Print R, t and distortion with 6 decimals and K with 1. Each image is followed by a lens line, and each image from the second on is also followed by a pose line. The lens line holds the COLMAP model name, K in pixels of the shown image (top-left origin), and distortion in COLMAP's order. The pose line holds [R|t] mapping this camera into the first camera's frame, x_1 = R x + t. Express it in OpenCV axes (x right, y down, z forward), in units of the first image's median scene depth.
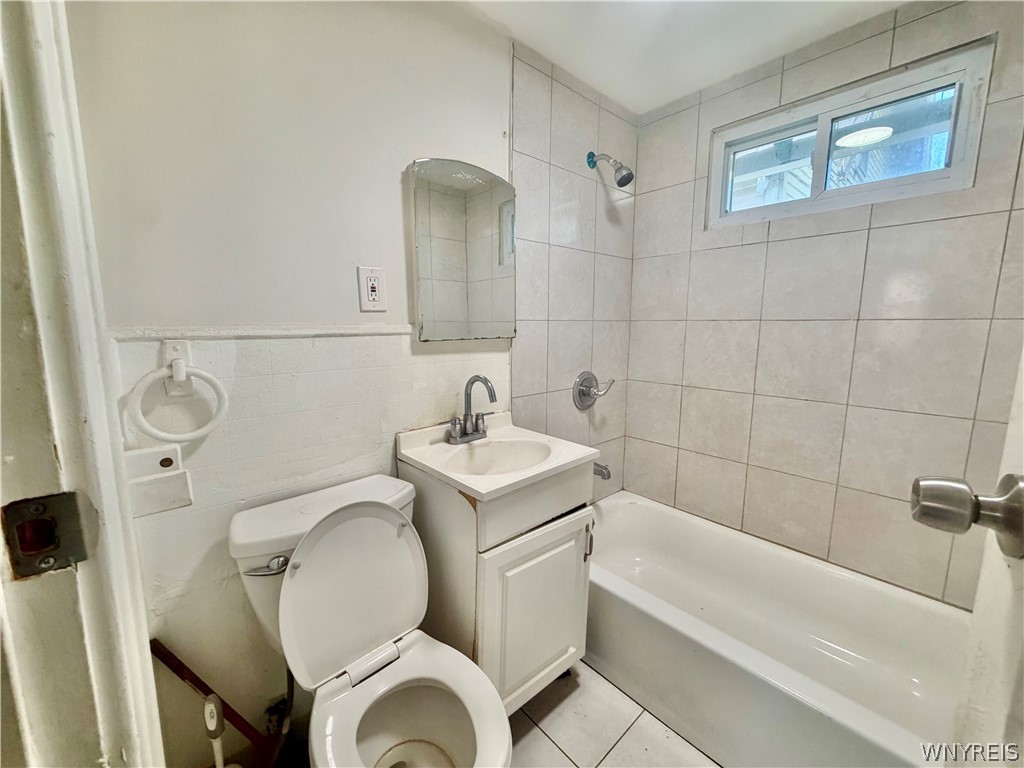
lens RADIAL K [[408.3, 0, 508.7], [0, 408.3, 382.3], [0, 0, 1]] dist [0.001300, -0.000214]
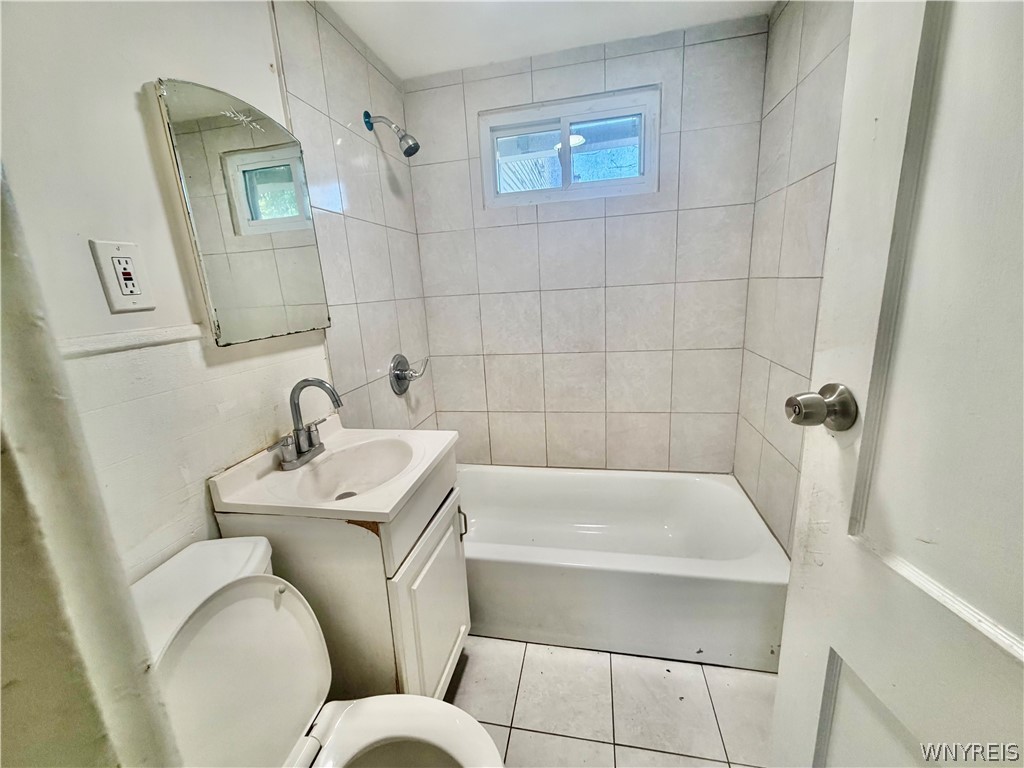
lens RADIAL K [[408.3, 0, 510.9], [0, 408.3, 382.9], [0, 0, 1]] dist [0.001300, -0.000214]
pose [[0.801345, -0.181375, 0.570043, -0.197550], [0.143351, 0.983385, 0.111375, -0.038384], [-0.580773, -0.007534, 0.814031, 0.097626]]
